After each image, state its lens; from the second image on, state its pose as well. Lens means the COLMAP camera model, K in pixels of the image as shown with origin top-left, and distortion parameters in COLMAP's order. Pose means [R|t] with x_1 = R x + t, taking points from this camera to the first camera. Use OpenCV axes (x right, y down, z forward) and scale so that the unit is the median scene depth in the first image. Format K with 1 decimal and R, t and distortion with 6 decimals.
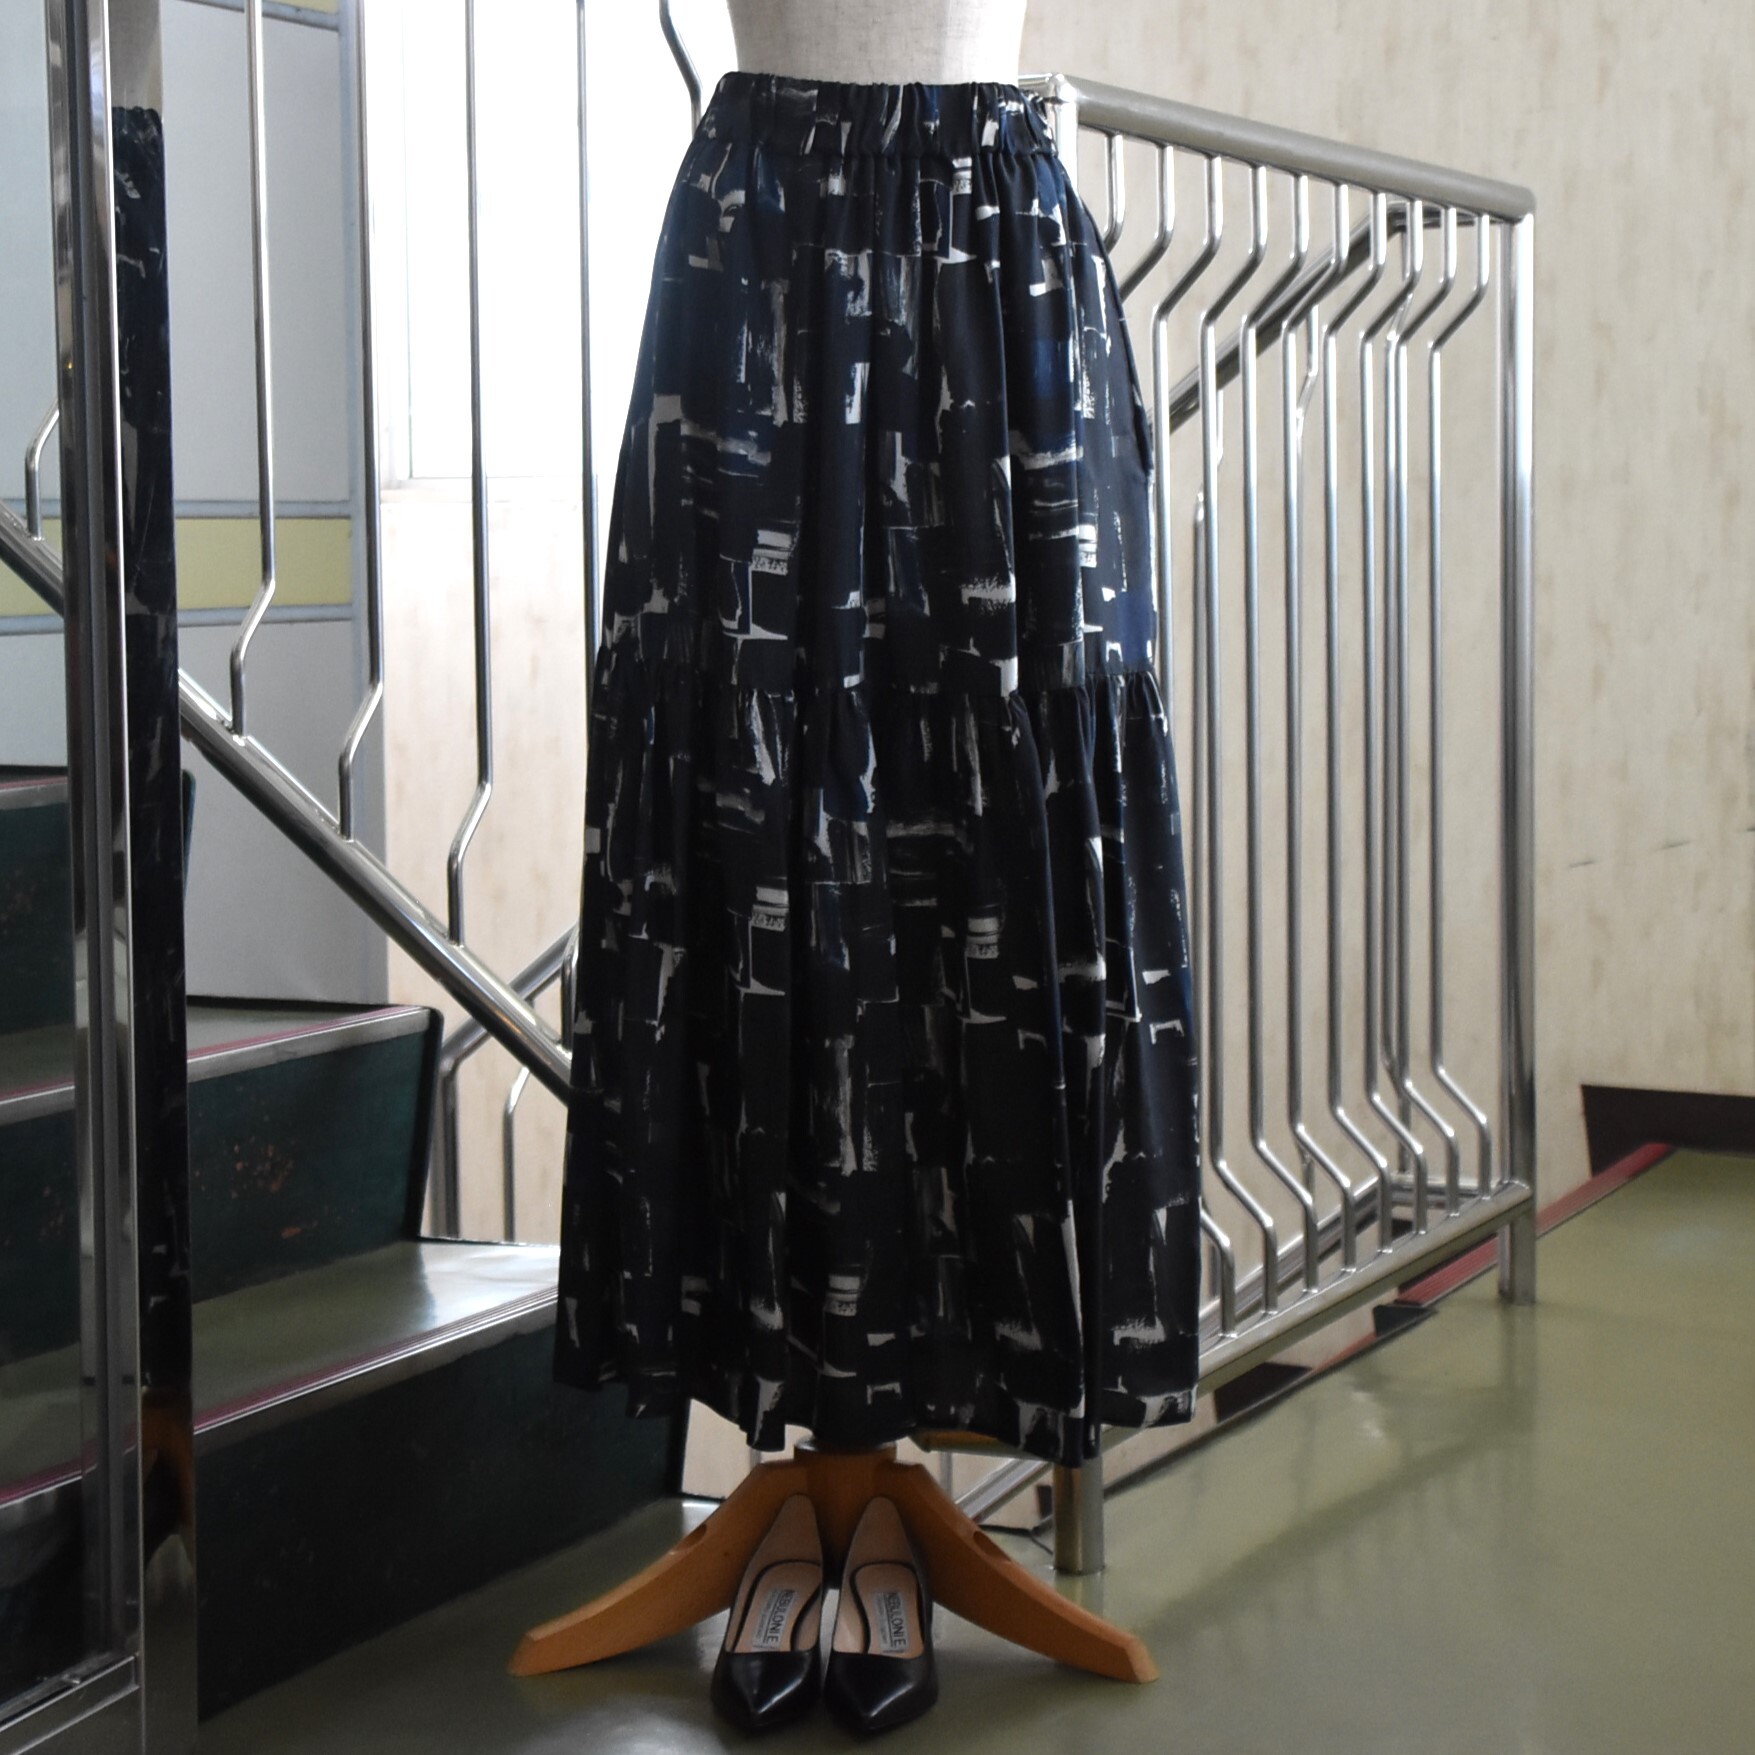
lens RADIAL K [[3819.3, 0, 907.5], [0, 3819.3, 798.2], [0, 0, 1]] dist [0.141881, 0.000000]
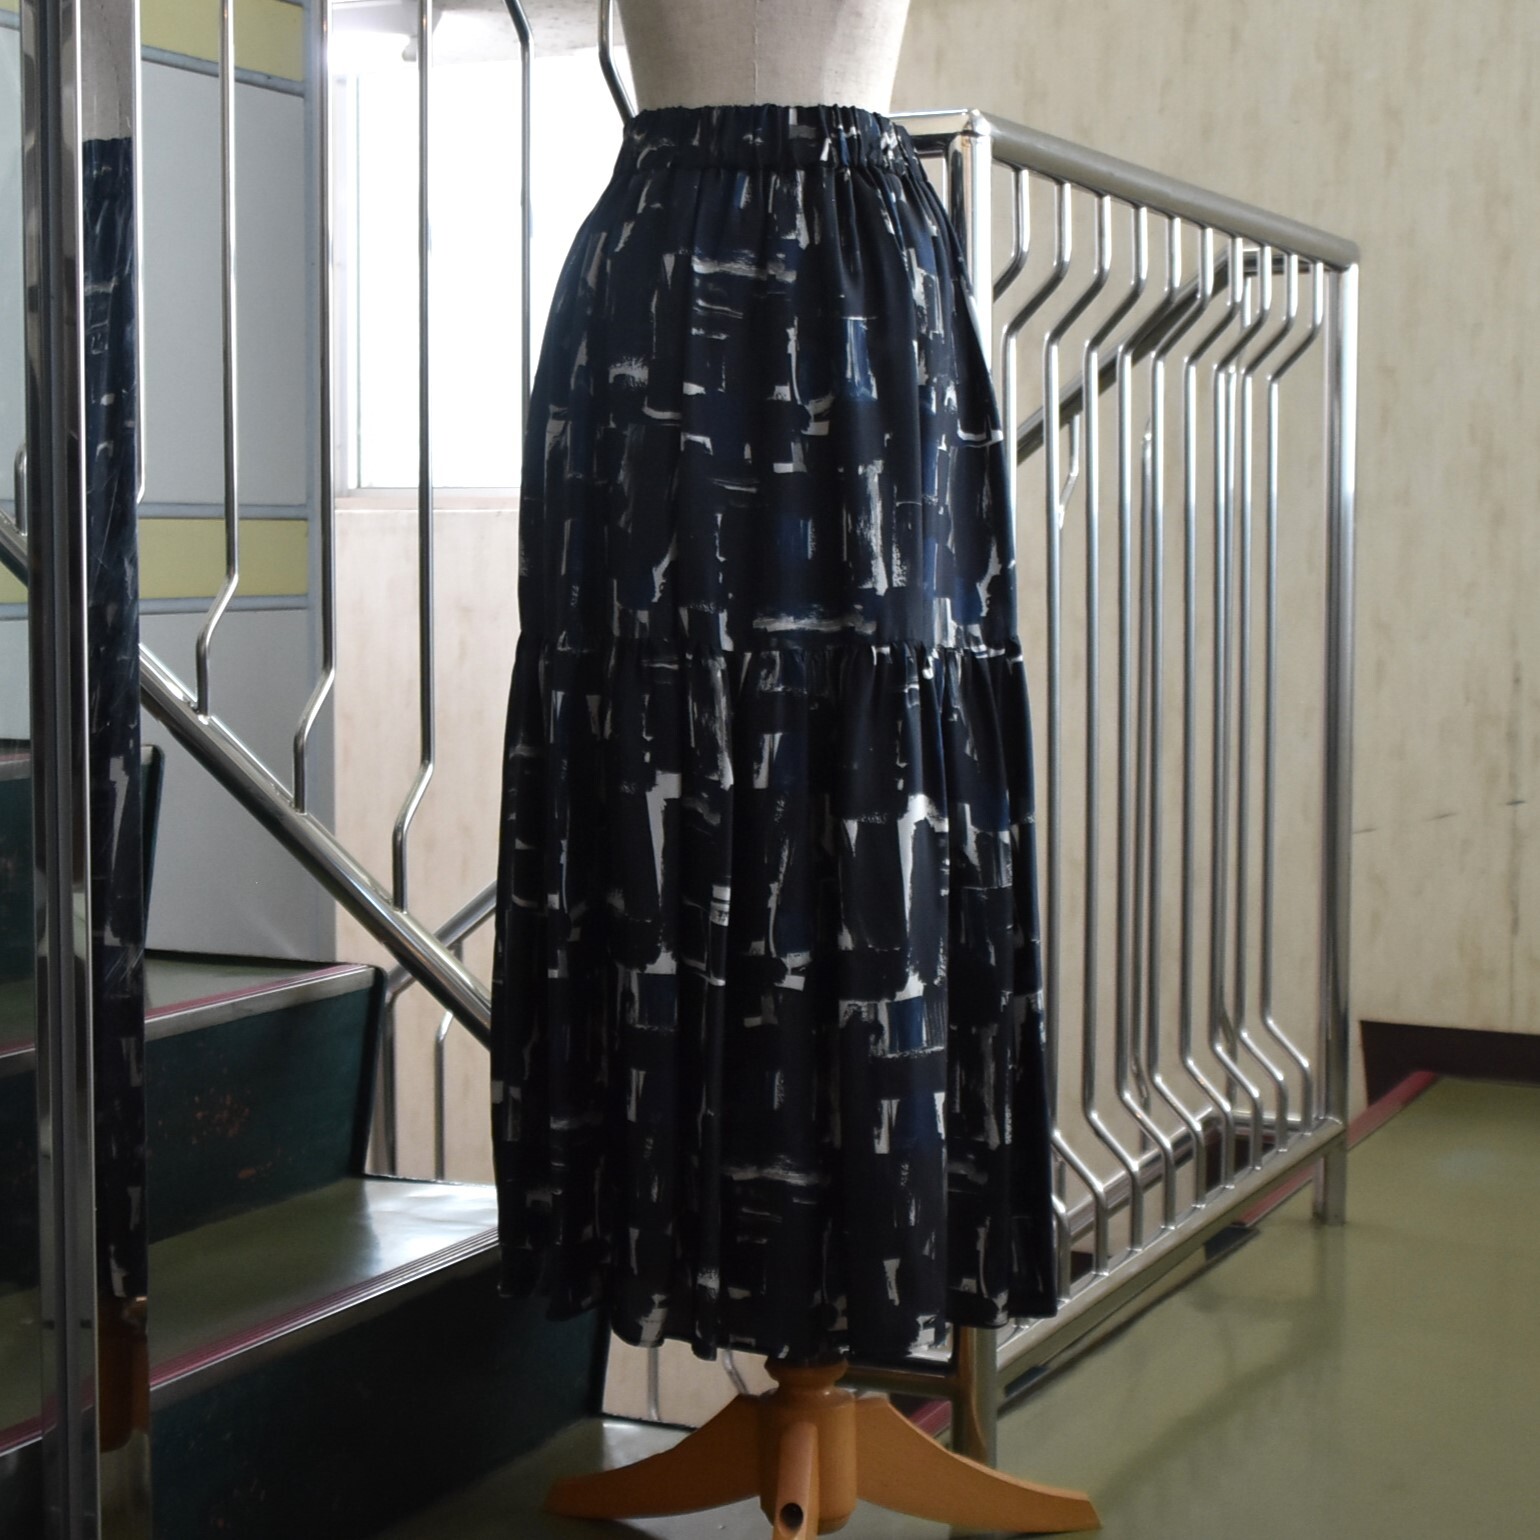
lens RADIAL K [[3047.0, 0, 765.8], [0, 3047.0, 771.1], [0, 0, 1]] dist [0.002366, 0.000000]
pose [[0.999916, 0.011596, 0.005838, -0.016725], [-0.011632, 0.999913, 0.006145, -0.006853], [-0.005766, -0.006213, 0.999964, 0.115315]]
